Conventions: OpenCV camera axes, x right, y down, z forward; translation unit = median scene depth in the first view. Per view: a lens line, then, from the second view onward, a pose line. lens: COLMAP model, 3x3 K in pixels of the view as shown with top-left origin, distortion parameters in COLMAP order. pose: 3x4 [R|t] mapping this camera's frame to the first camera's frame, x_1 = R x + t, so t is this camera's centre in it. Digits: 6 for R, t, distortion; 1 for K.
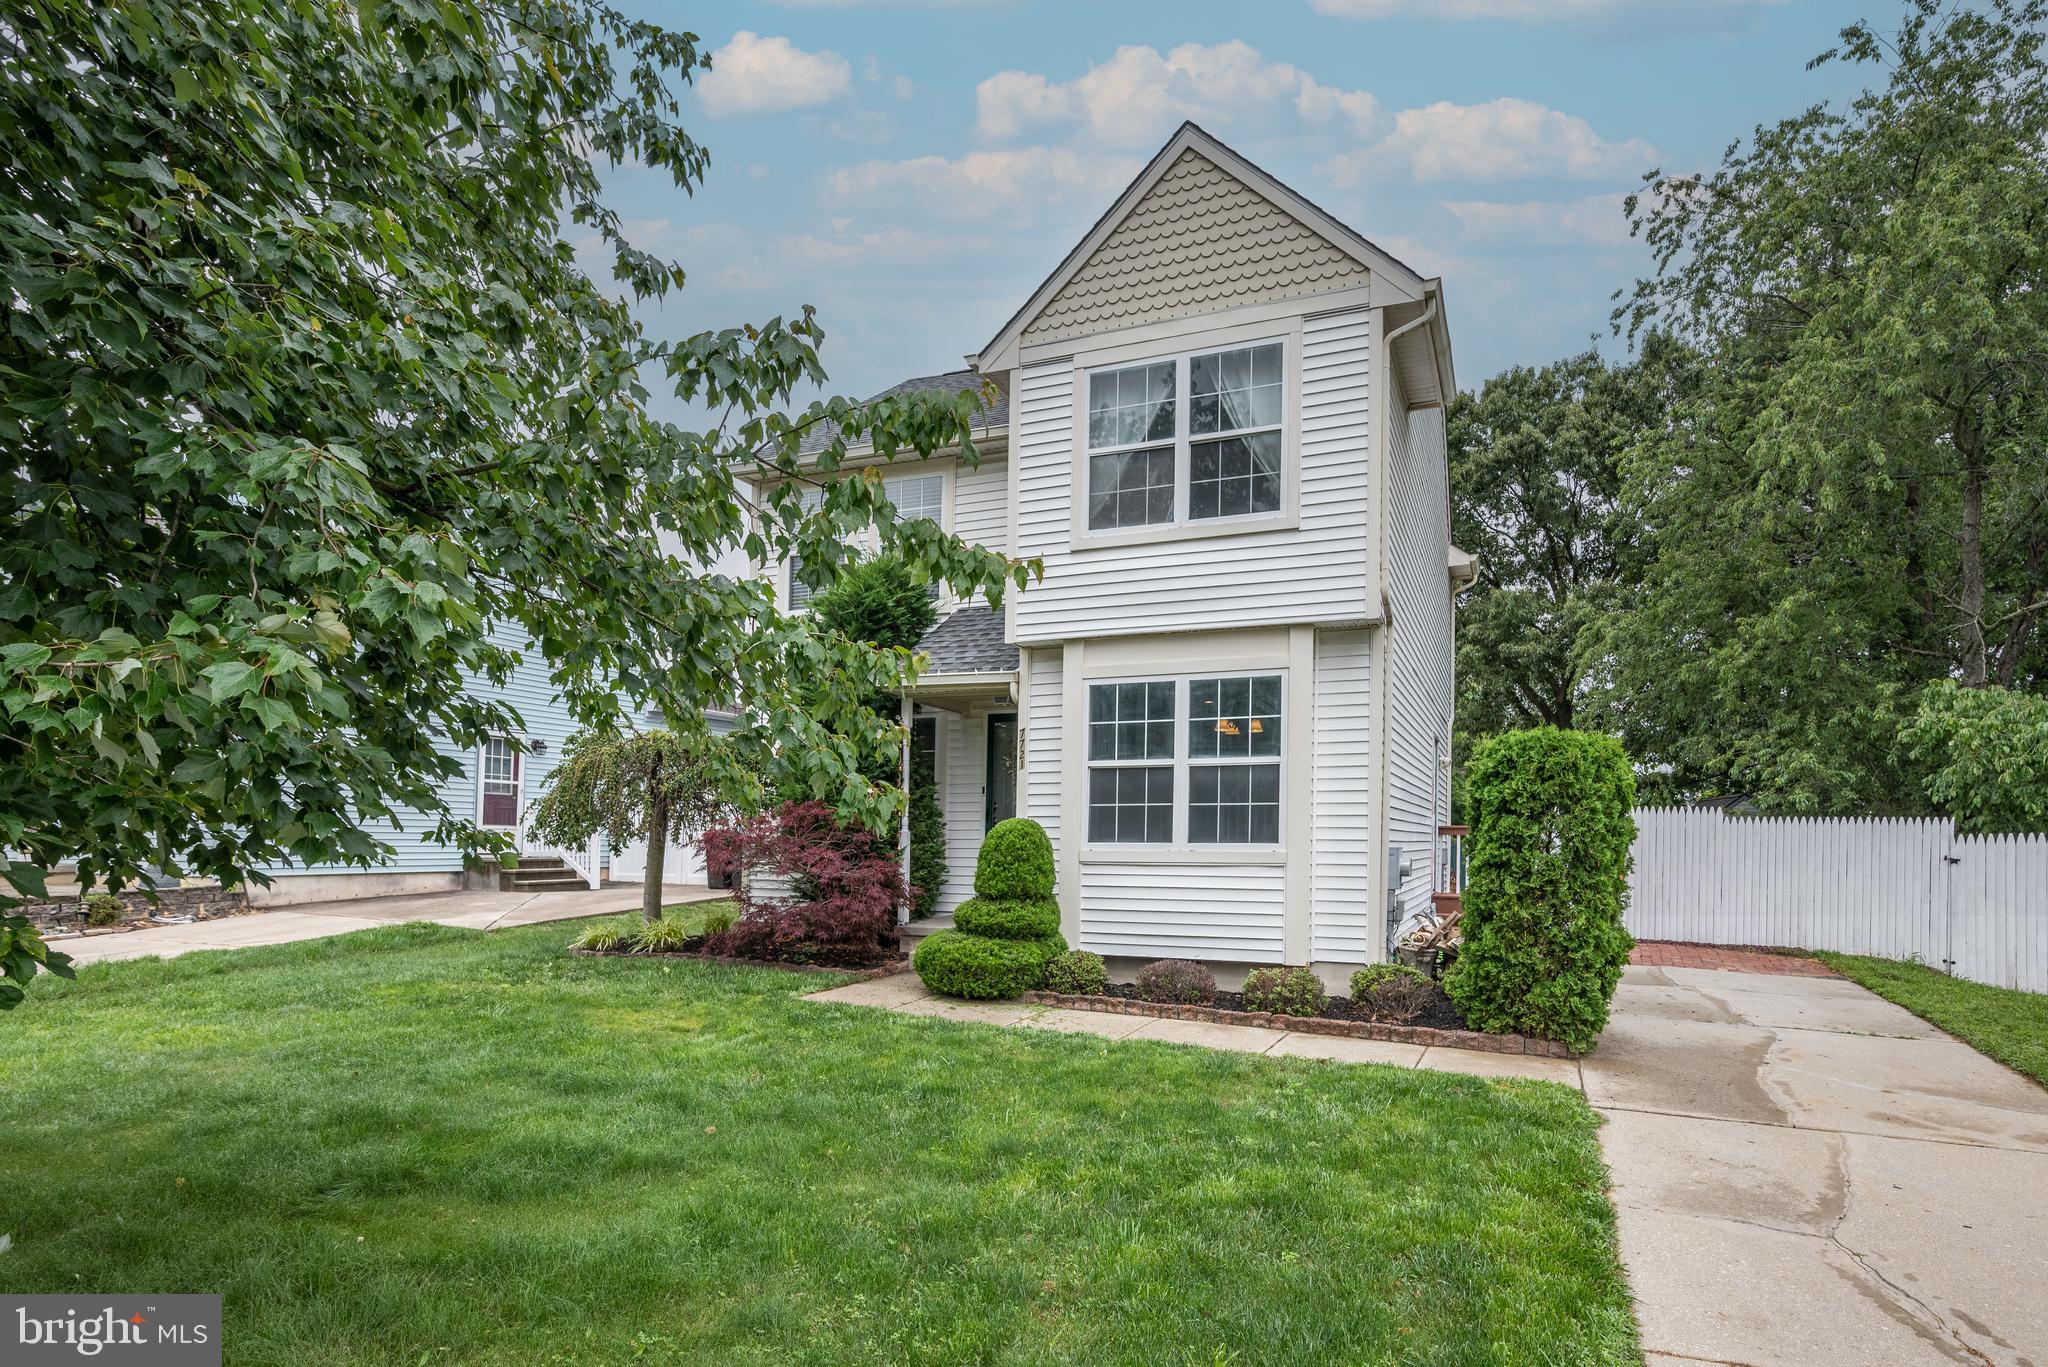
lens RADIAL K [[1056.3, 0, 1029.5], [0, 1056.3, 816.3], [0, 0, 1]] dist [0.001685, -0.000180]
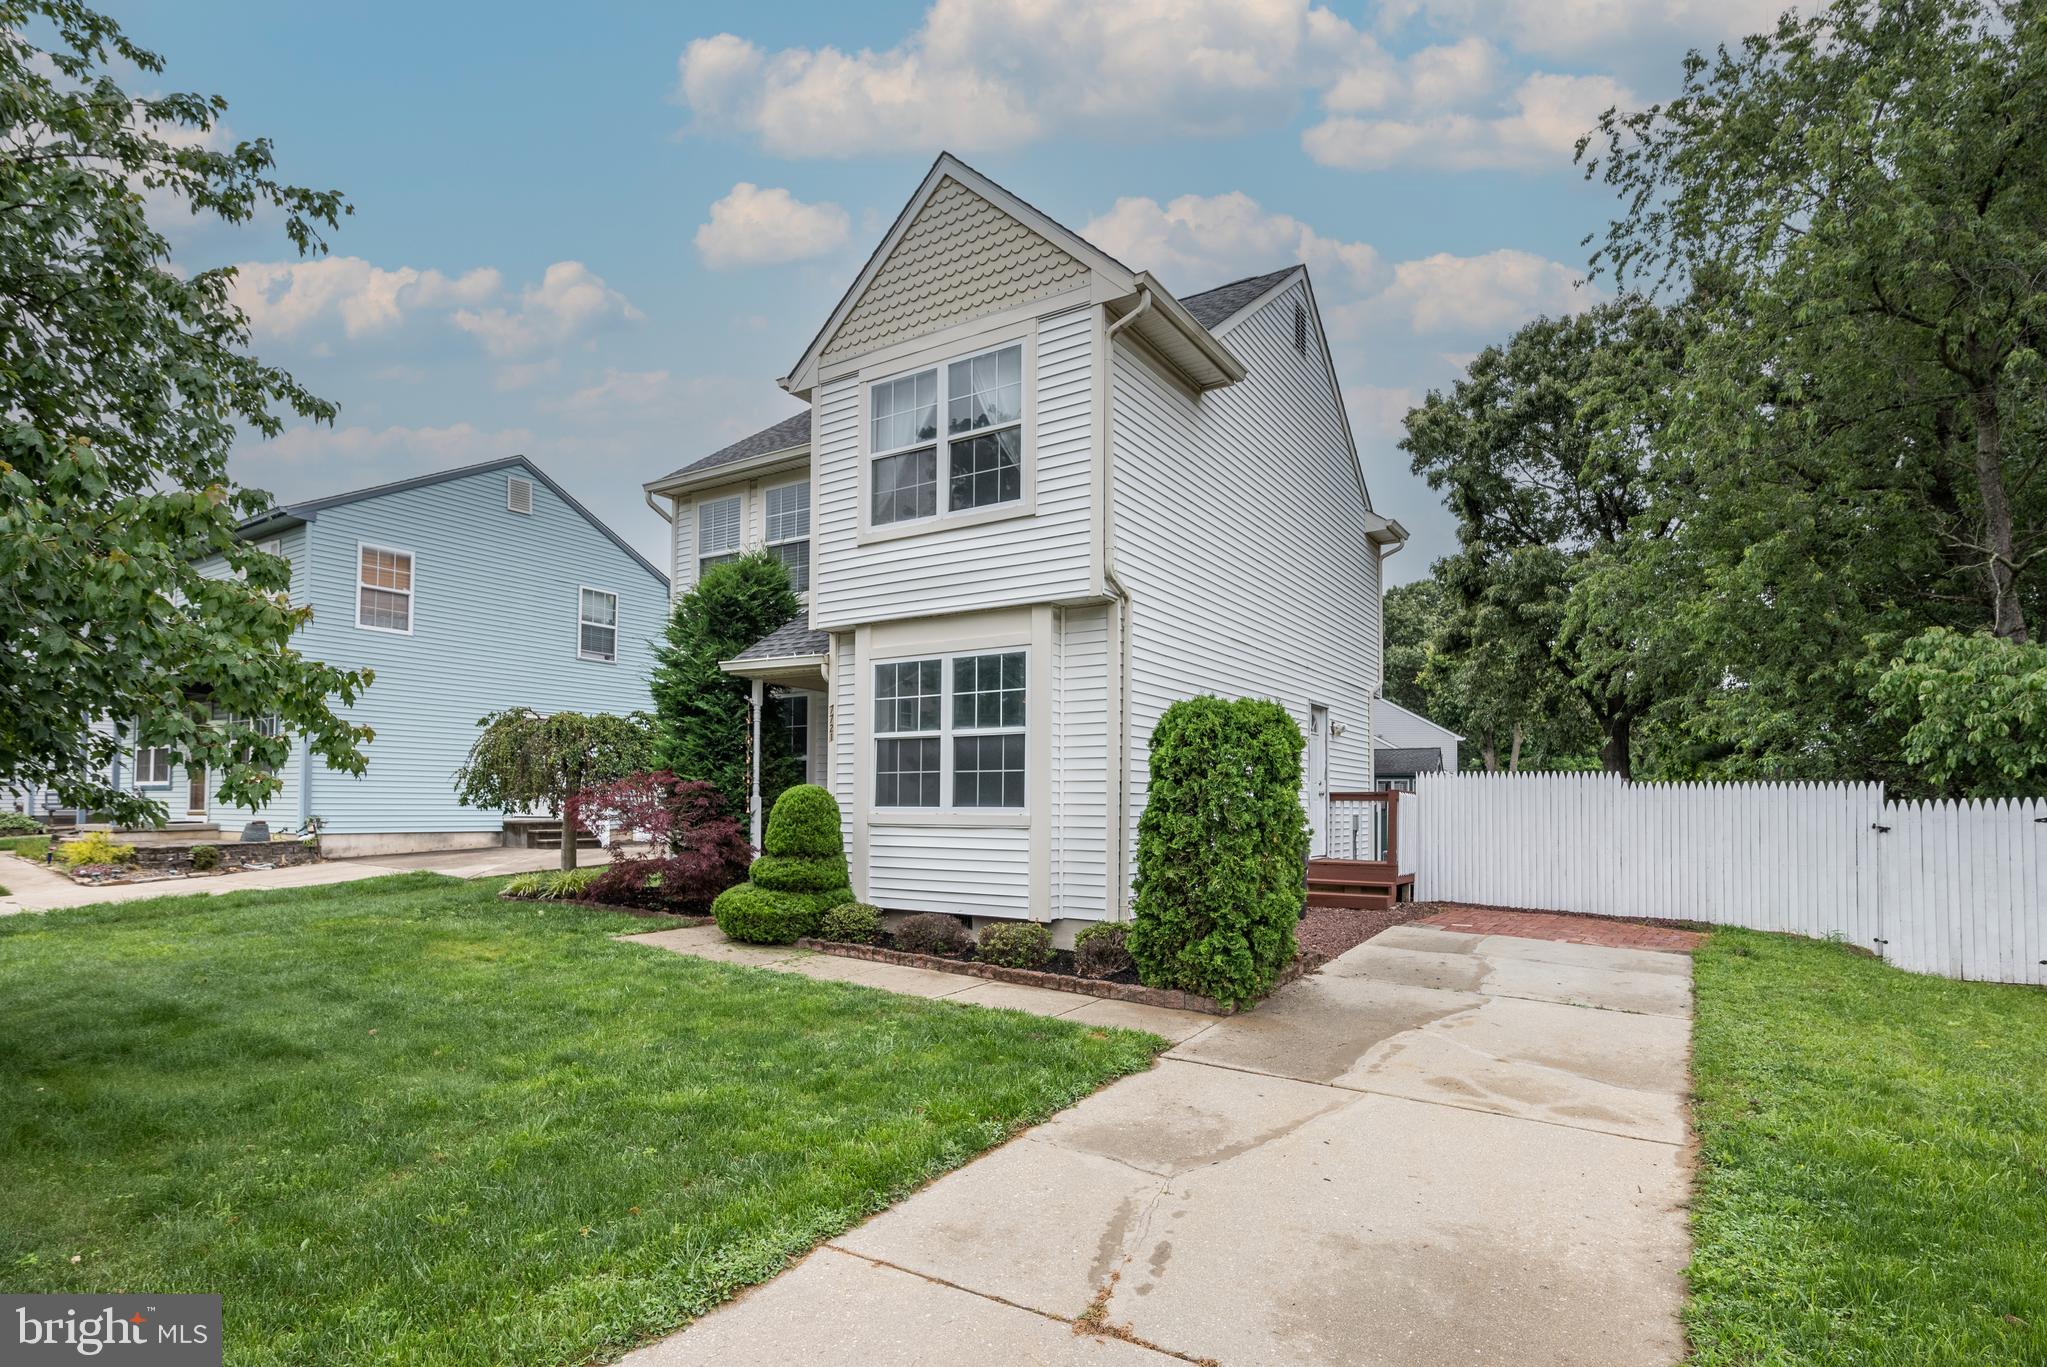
lens RADIAL K [[977.8, 0, 855.9], [0, 977.8, 776.6], [0, 0, 1]] dist [-0.003743, -0.000271]
pose [[0.976519, -0.005392, -0.215364, 0.277438], [0.003503, 0.999952, -0.009154, 0.002888], [0.215403, 0.008184, 0.976491, -0.008320]]
